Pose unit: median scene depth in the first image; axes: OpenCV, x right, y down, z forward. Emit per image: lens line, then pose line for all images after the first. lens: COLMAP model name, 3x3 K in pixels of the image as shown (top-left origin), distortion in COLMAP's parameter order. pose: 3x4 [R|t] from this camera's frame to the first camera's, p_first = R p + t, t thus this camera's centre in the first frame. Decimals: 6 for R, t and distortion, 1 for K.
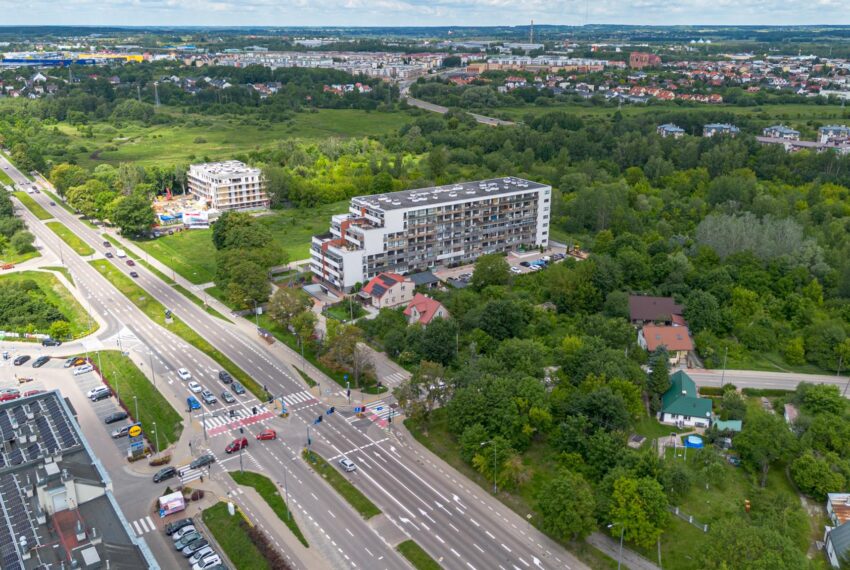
lens RADIAL K [[743.2, 0, 425.0], [0, 743.2, 285.0], [0, 0, 1]] dist [-0.002006, -0.006069]
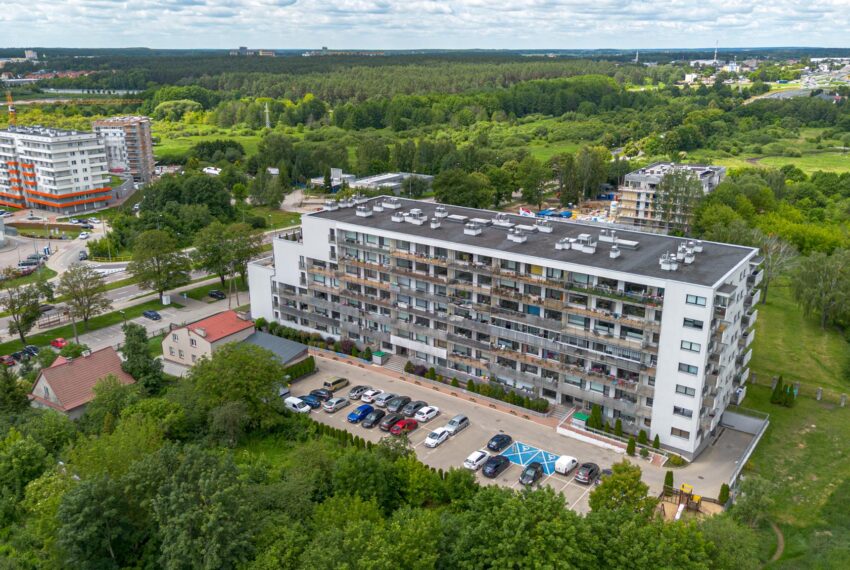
lens RADIAL K [[743.2, 0, 425.0], [0, 743.2, 285.0], [0, 0, 1]] dist [-0.002006, -0.006069]
pose [[0.316632, 0.279899, -0.906312, 0.458117], [-0.302070, 0.935482, 0.183376, -0.166872], [0.899165, 0.215707, 0.380752, 0.814071]]
